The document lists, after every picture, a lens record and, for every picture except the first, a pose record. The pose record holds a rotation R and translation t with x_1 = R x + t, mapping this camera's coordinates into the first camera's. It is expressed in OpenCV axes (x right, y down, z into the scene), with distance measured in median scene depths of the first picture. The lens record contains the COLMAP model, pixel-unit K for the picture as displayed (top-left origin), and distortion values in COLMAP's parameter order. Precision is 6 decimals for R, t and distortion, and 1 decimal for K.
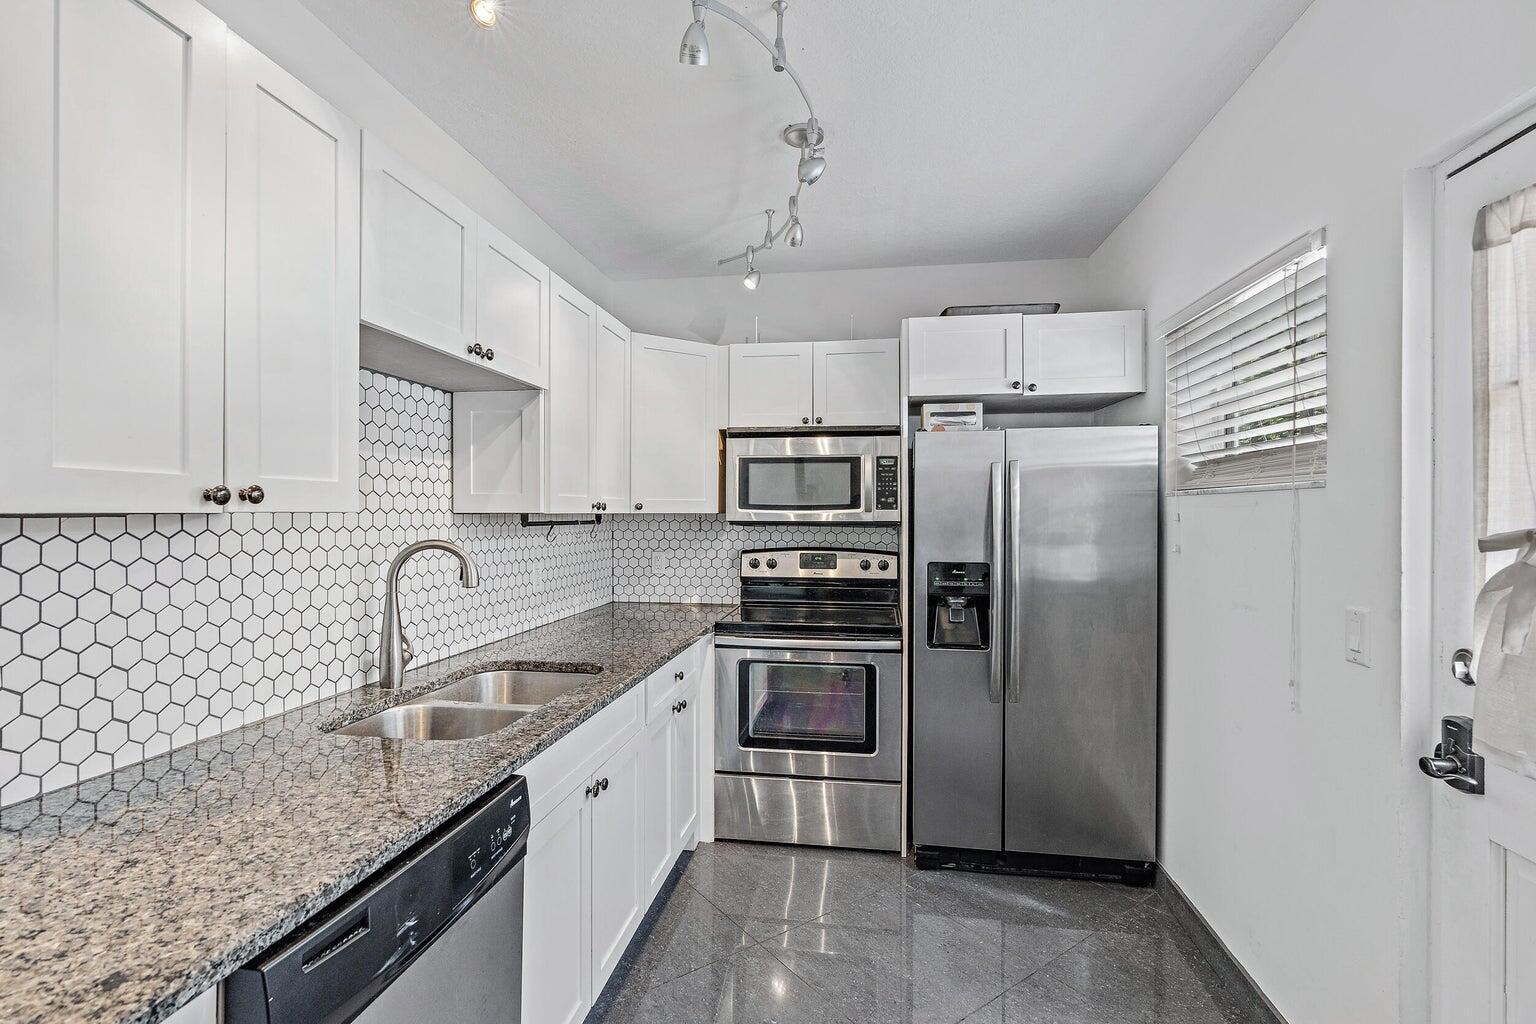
lens RADIAL K [[718.8, 0, 759.4], [0, 718.8, 511.5], [0, 0, 1]] dist [0.001068, 0.000313]
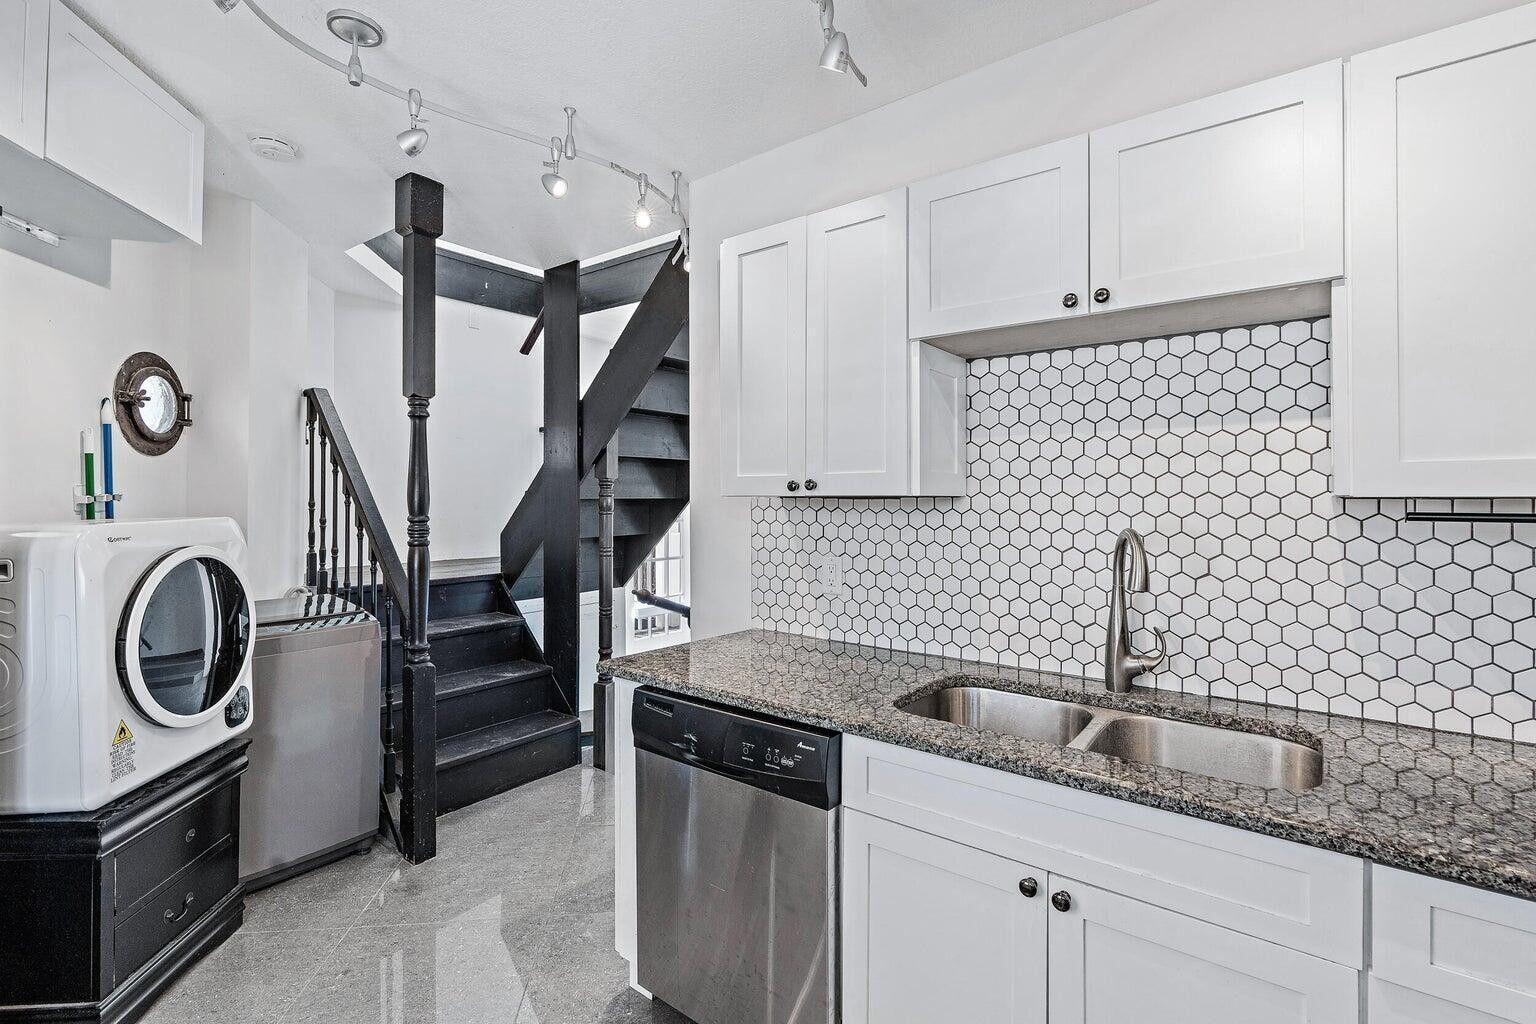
lens RADIAL K [[718.8, 0, 756.6], [0, 718.8, 501.3], [0, 0, 1]] dist [0.001068, 0.000313]
pose [[-0.480874, 0.005958, -0.876769, 0.685201], [0.000432, 0.999978, 0.006558, 0.001527], [0.876790, 0.002775, -0.480866, 1.428936]]
